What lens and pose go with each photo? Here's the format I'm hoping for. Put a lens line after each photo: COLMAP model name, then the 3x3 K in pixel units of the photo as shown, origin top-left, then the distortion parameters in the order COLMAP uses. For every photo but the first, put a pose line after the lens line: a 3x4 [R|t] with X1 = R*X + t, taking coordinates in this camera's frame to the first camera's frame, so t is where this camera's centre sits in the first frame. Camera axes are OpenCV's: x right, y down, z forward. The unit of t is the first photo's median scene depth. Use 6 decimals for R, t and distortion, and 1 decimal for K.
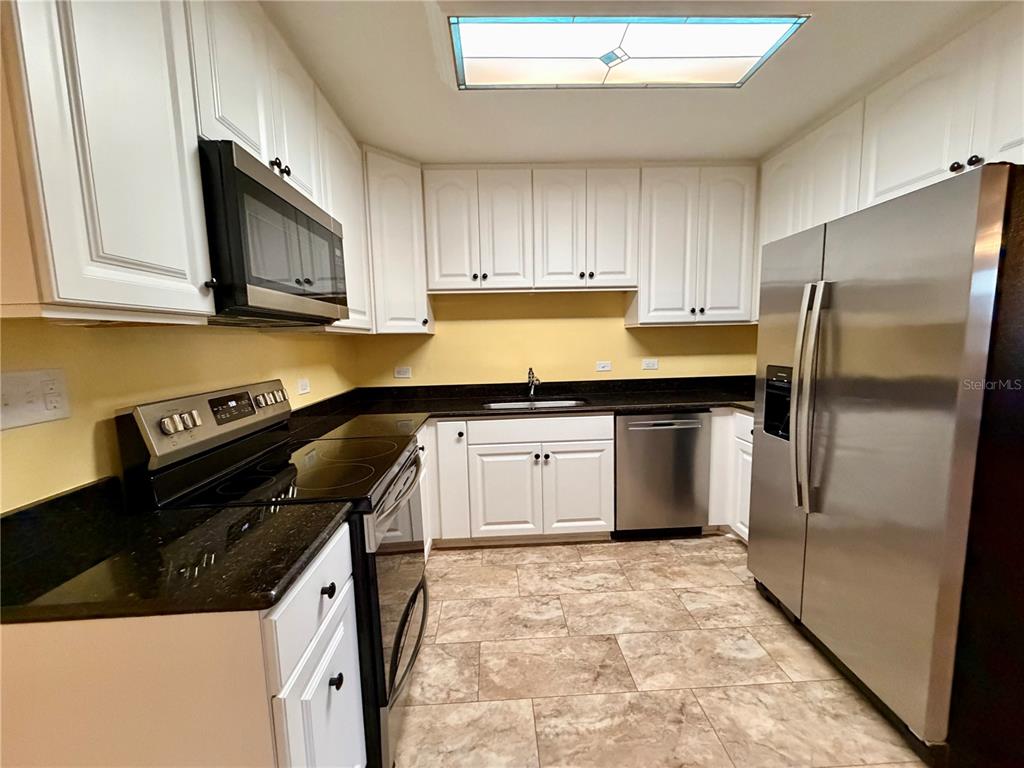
lens RADIAL K [[408.3, 0, 512.0], [0, 408.3, 384.0], [0, 0, 1]] dist [-0.000417, -0.000314]
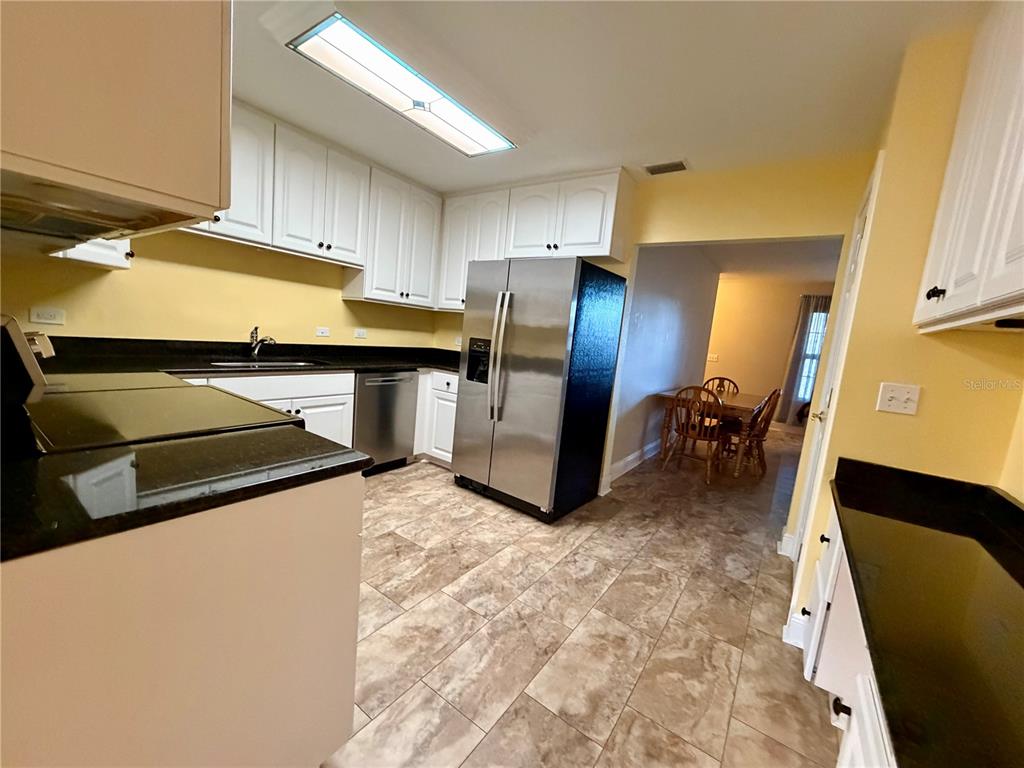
lens RADIAL K [[406.4, 0, 506.5], [0, 406.4, 383.8], [0, 0, 1]] dist [0.000071, 0.000056]
pose [[0.614279, -0.014525, 0.788956, -0.474133], [-0.023479, 0.999051, 0.036673, 0.062344], [-0.788740, -0.041051, 0.613355, -0.081046]]
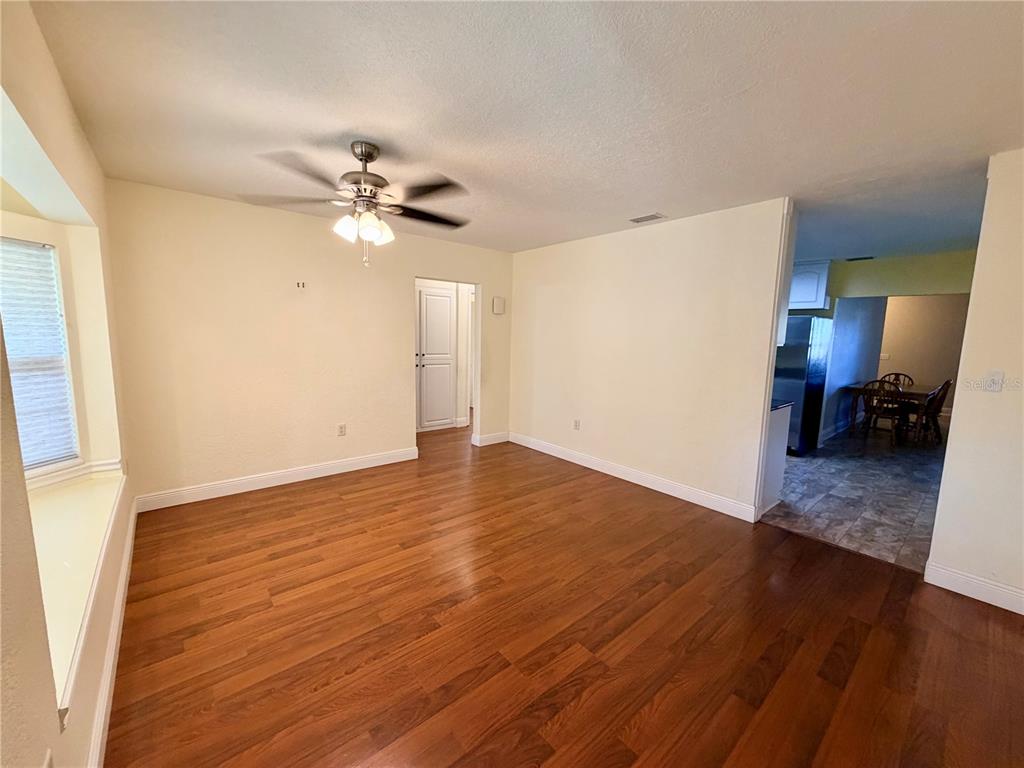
lens RADIAL K [[408.3, 0, 512.0], [0, 408.3, 384.0], [0, 0, 1]] dist [-0.000417, -0.000314]
pose [[0.790453, -0.029385, 0.611818, -2.134341], [0.022385, 0.999567, 0.019088, 0.039790], [-0.612114, -0.001392, 0.790768, -0.286580]]
